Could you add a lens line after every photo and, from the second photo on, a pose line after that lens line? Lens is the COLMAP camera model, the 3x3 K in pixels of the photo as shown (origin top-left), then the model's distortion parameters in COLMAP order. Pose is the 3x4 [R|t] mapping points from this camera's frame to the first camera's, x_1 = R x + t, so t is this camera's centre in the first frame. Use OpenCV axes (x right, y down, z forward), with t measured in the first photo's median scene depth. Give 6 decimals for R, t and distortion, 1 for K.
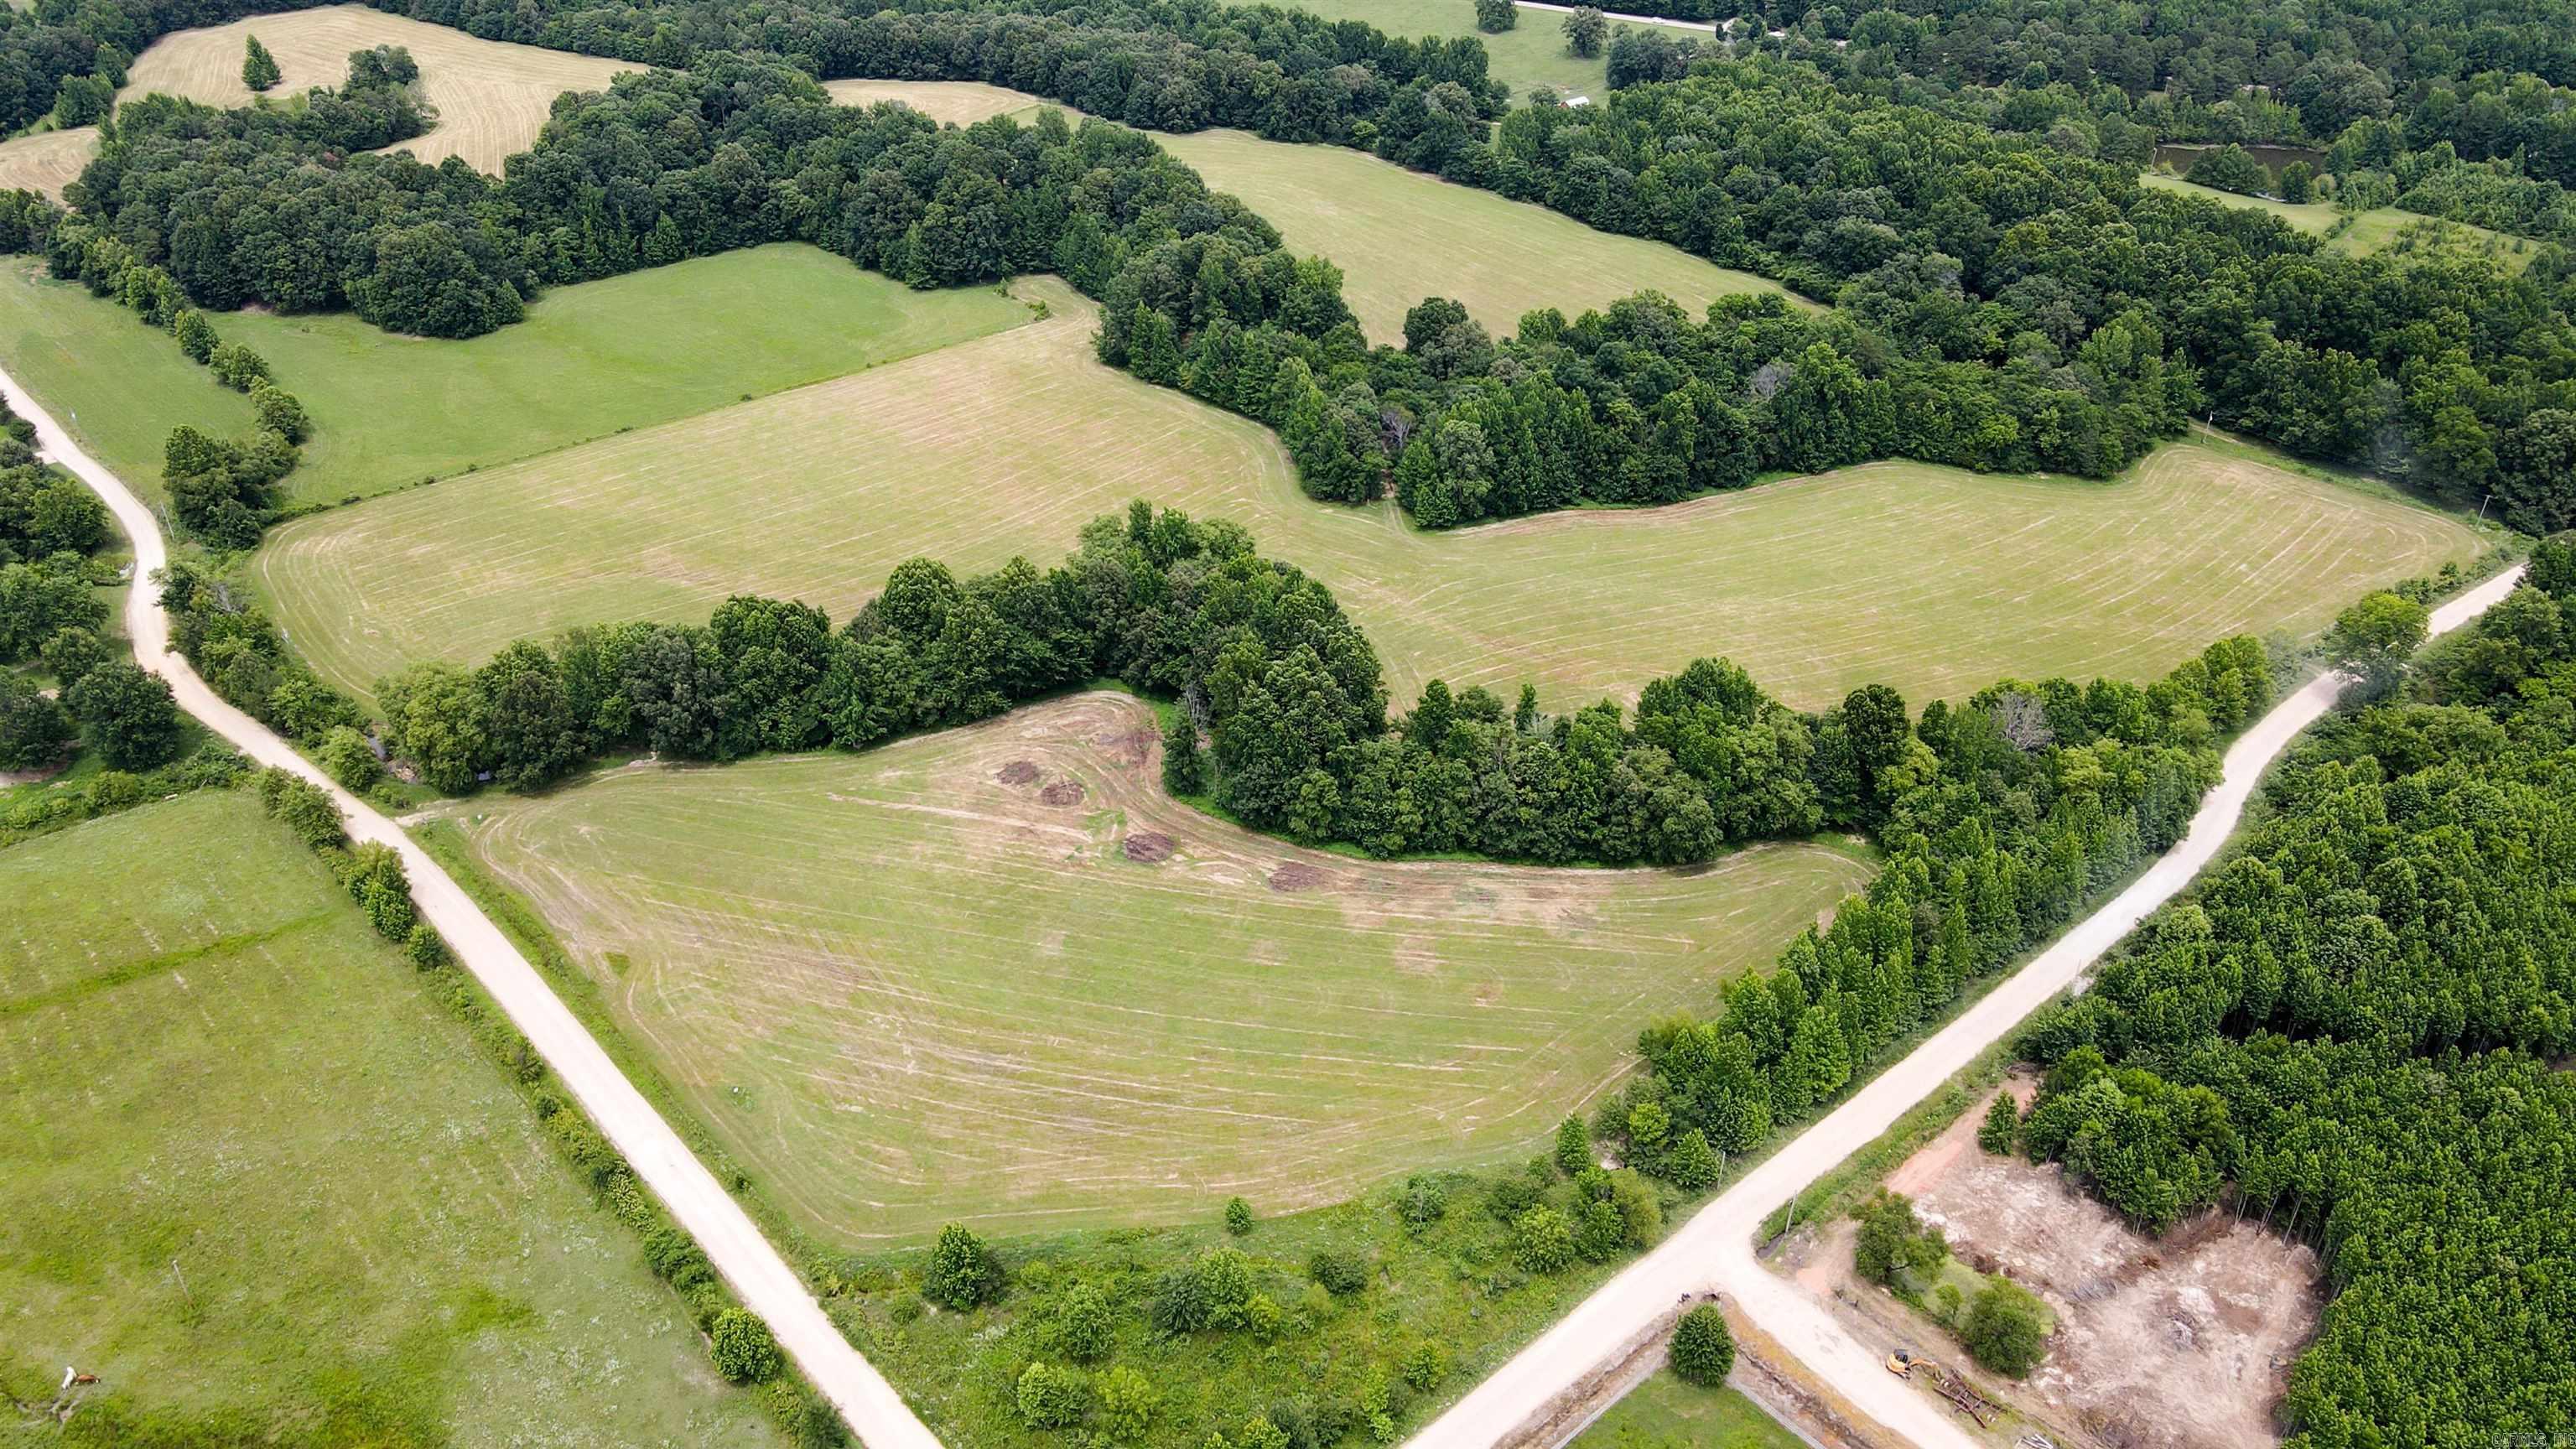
lens RADIAL K [[1898.5, 0, 1280.4], [0, 1898.5, 730.5], [0, 0, 1]] dist [-0.001126, 0.031636]
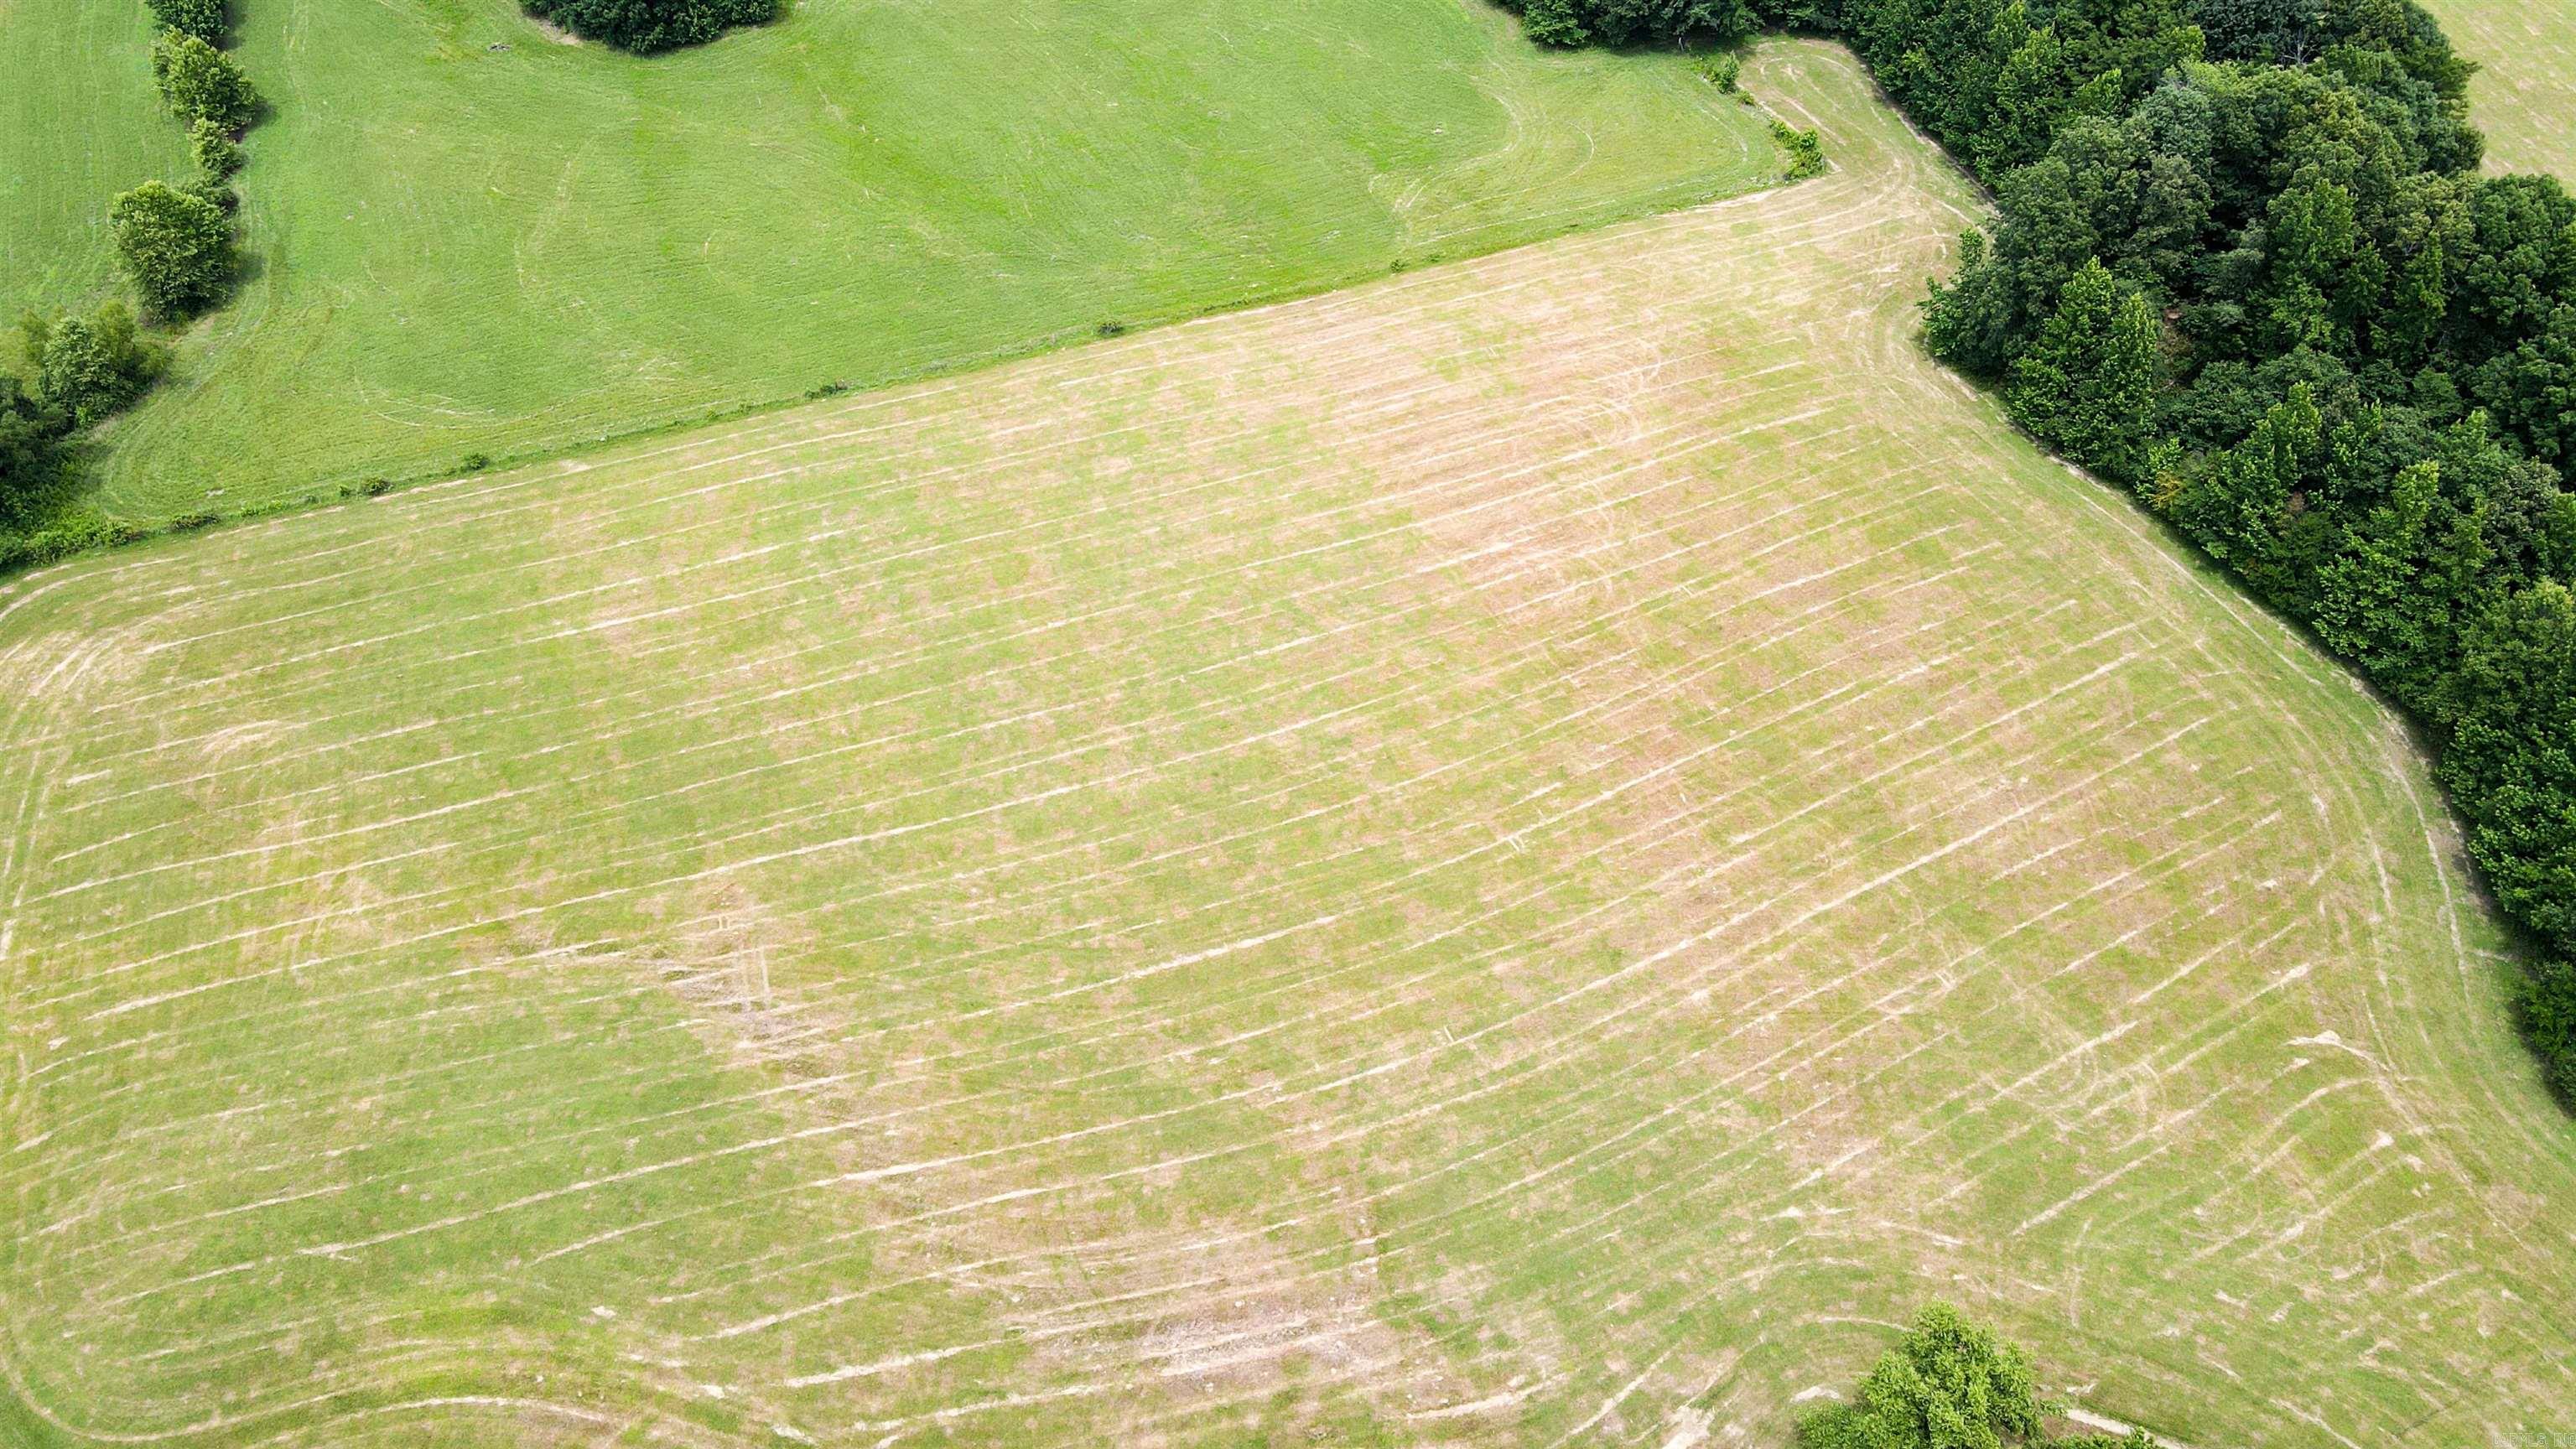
lens RADIAL K [[1898.5, 0, 1269.3], [0, 1898.5, 721.1], [0, 0, 1]] dist [-0.001126, 0.031636]
pose [[0.942525, 0.231668, -0.240781, -0.128401], [-0.167654, 0.951228, 0.258954, -0.228935], [0.289029, -0.203703, 0.935397, 0.628017]]
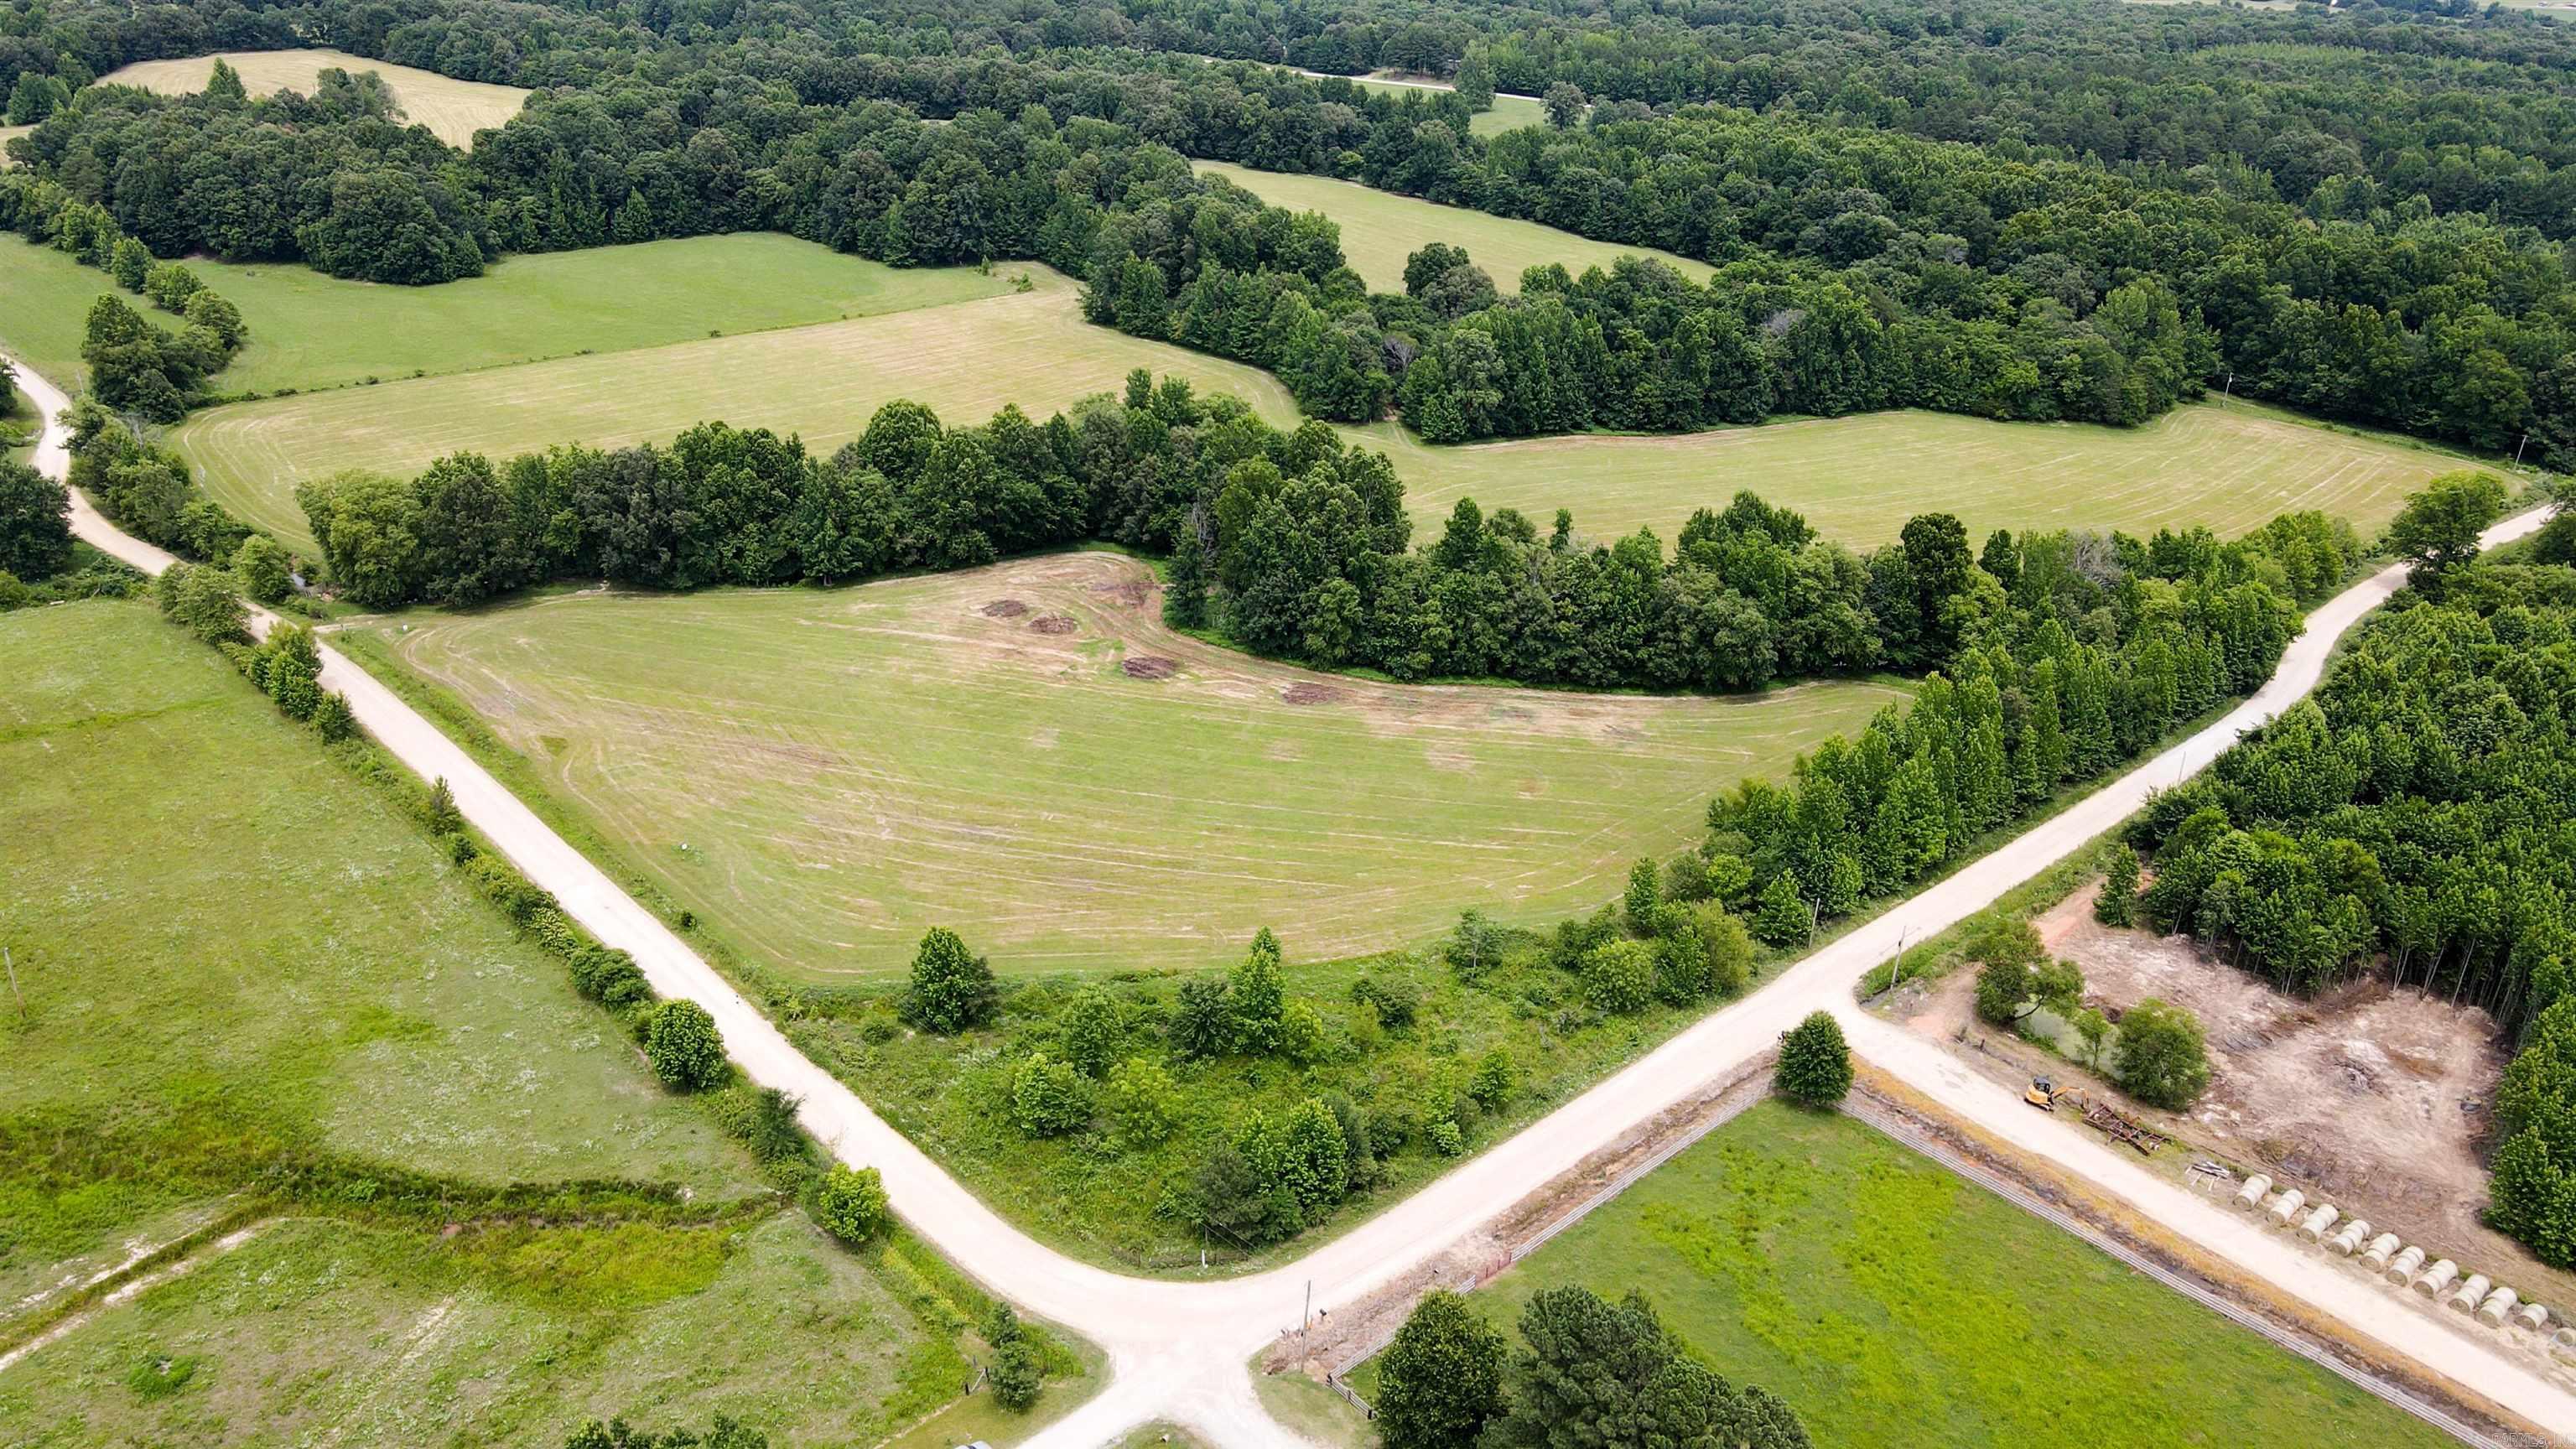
lens RADIAL K [[1898.5, 0, 1280.3], [0, 1898.5, 734.5], [0, 0, 1]] dist [-0.001126, 0.031636]
pose [[0.999330, 0.019976, 0.030652, -0.024544], [-0.016325, 0.993226, -0.115046, 0.142018], [-0.032742, 0.114469, 0.992887, 0.071346]]
